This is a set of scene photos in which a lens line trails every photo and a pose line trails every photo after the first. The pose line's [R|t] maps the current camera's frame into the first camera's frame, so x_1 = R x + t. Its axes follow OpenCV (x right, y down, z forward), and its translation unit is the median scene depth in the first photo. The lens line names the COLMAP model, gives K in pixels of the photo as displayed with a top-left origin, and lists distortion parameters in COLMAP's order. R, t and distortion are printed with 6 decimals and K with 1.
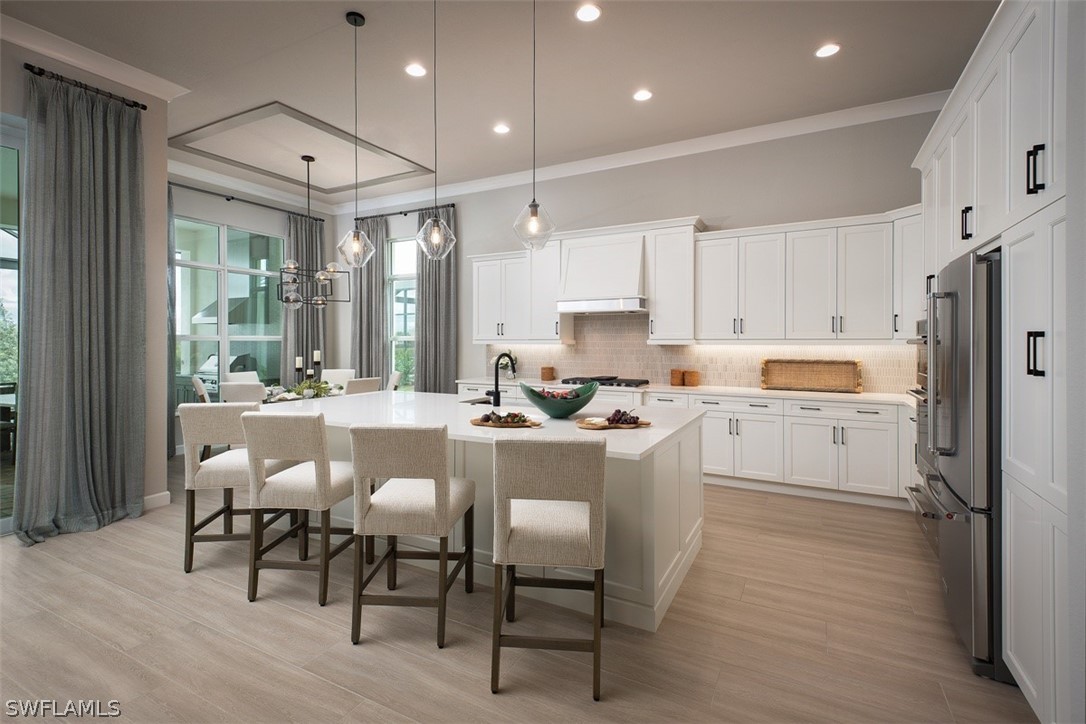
lens RADIAL K [[508.8, 0, 541.2], [0, 508.8, 339.3], [0, 0, 1]] dist [0.027142, 0.000079]
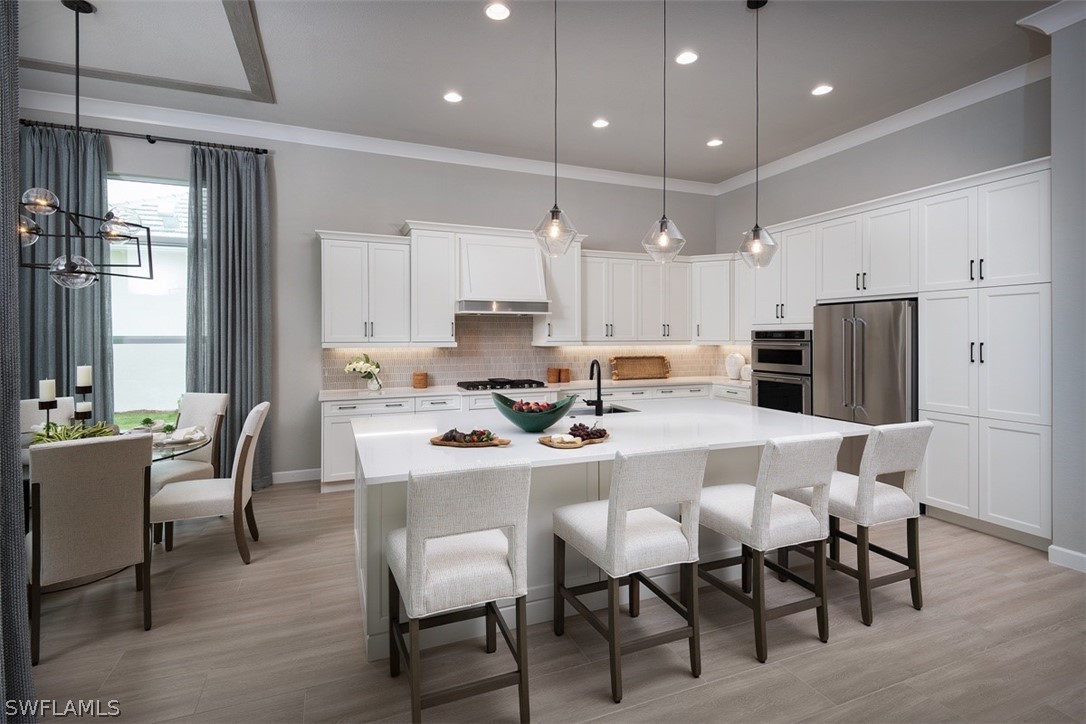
lens RADIAL K [[497.1, 0, 540.3], [0, 497.1, 345.5], [0, 0, 1]] dist [-0.026536, 0.000051]
pose [[0.630782, -0.013786, 0.775838, -0.642755], [-0.003028, 0.999791, 0.020228, -0.013064], [-0.775954, -0.015109, 0.630608, 0.378774]]
